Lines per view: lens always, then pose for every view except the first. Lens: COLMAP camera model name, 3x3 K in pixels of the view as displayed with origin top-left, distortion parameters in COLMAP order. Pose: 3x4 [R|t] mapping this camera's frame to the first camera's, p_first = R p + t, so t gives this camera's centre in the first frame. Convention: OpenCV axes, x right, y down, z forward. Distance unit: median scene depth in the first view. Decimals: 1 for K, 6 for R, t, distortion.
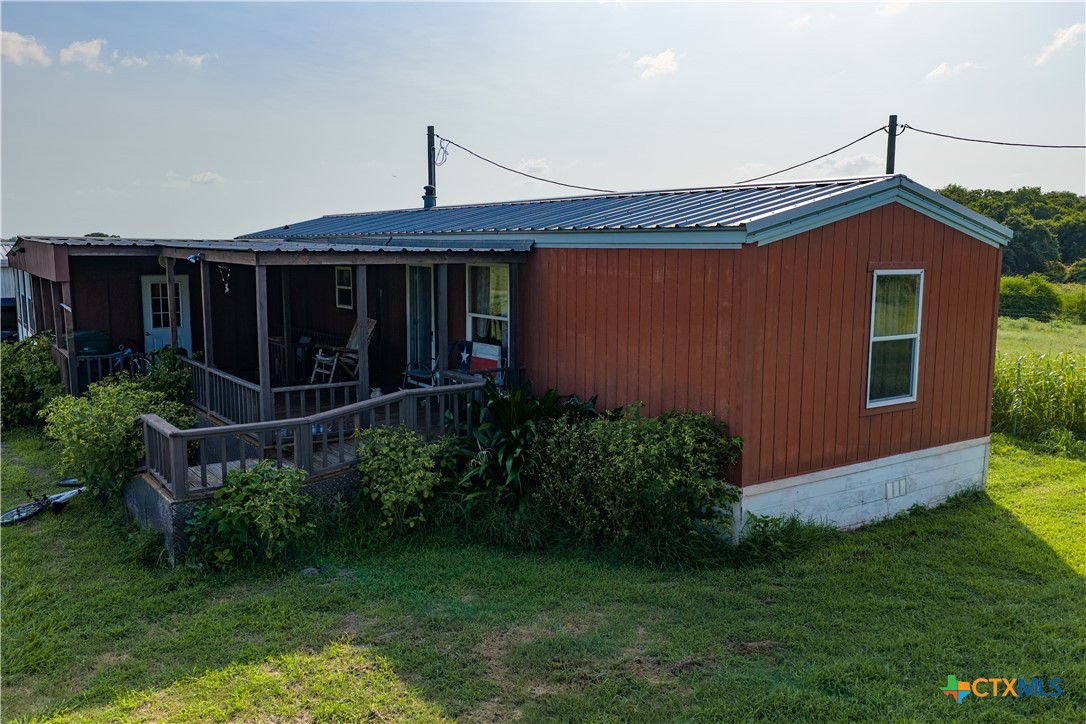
lens RADIAL K [[896.8, 0, 545.2], [0, 896.8, 365.6], [0, 0, 1]] dist [0.016318, -0.024719]
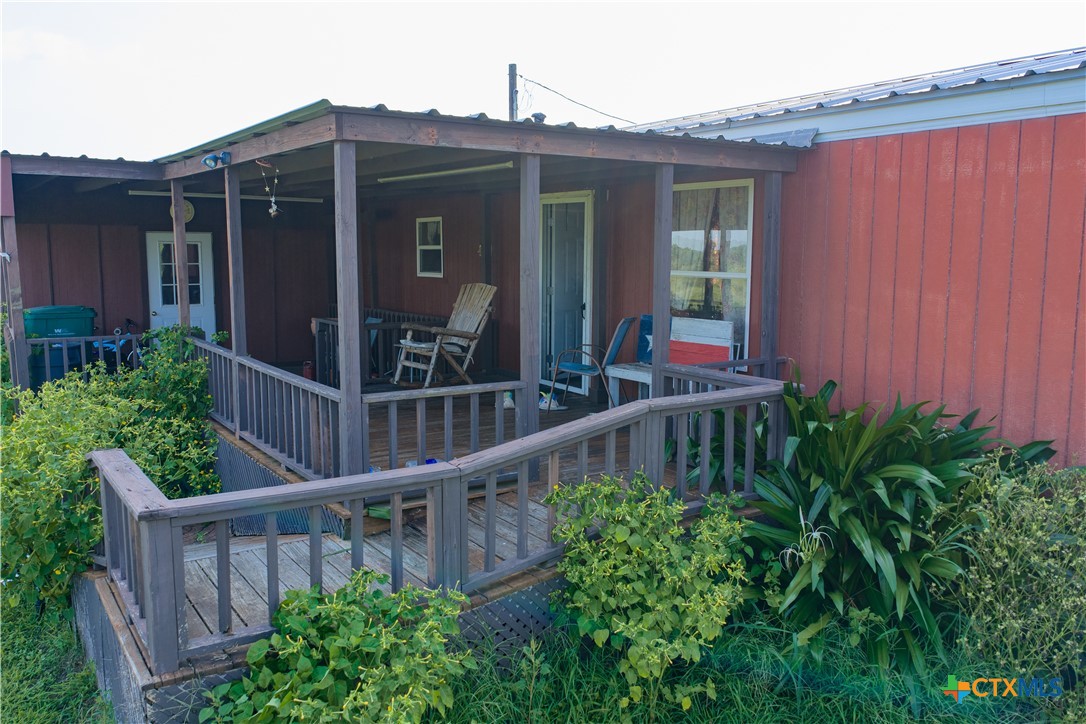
lens RADIAL K [[896.8, 0, 541.5], [0, 896.8, 367.0], [0, 0, 1]] dist [0.016318, -0.024719]
pose [[0.999440, 0.004730, -0.033128, -0.170775], [-0.004693, 0.999988, 0.001206, 0.007937], [0.033133, -0.001049, 0.999450, 0.456977]]
